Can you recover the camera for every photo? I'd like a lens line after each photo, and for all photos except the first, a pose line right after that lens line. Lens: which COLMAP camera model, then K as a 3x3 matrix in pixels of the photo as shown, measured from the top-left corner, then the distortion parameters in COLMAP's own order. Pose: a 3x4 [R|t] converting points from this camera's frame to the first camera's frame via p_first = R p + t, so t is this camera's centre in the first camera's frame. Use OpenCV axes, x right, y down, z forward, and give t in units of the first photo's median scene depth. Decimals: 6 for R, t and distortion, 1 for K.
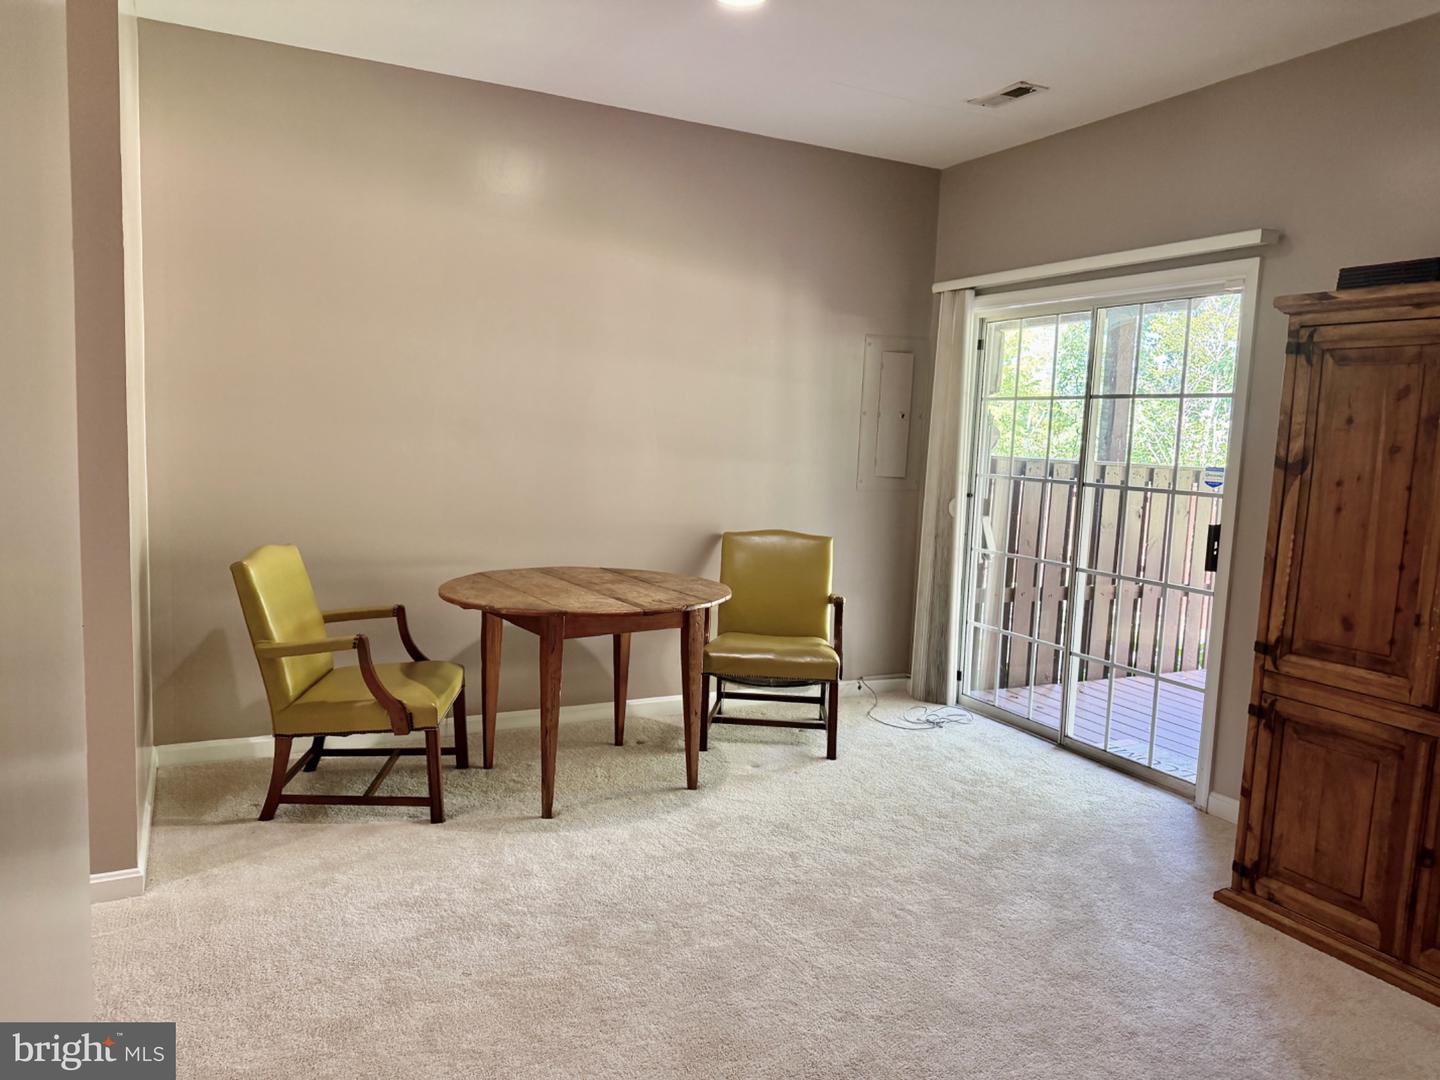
lens RADIAL K [[1013.3, 0, 717.9], [0, 1013.3, 538.8], [0, 0, 1]] dist [0.037976, -0.023670]
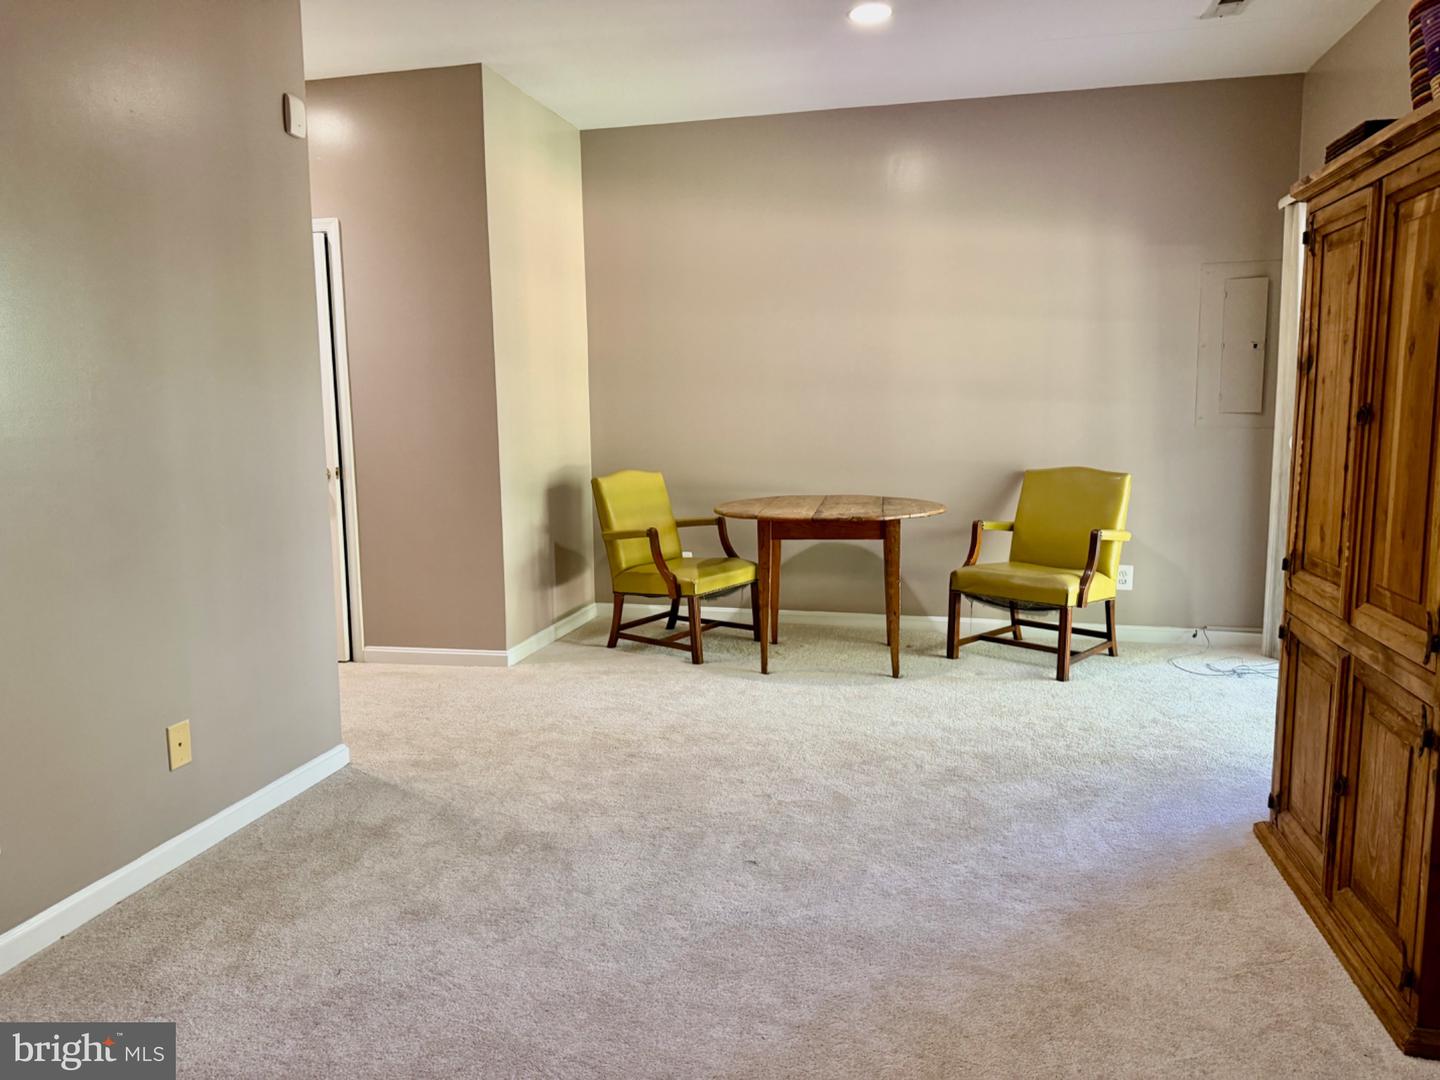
lens RADIAL K [[1013.3, 0, 716.4], [0, 1013.3, 546.5], [0, 0, 1]] dist [0.037976, -0.023670]
pose [[0.755259, 0.048848, -0.653604, 0.692062], [-0.031506, 0.998772, 0.038239, 0.064798], [0.654669, -0.008288, 0.755870, -0.041291]]
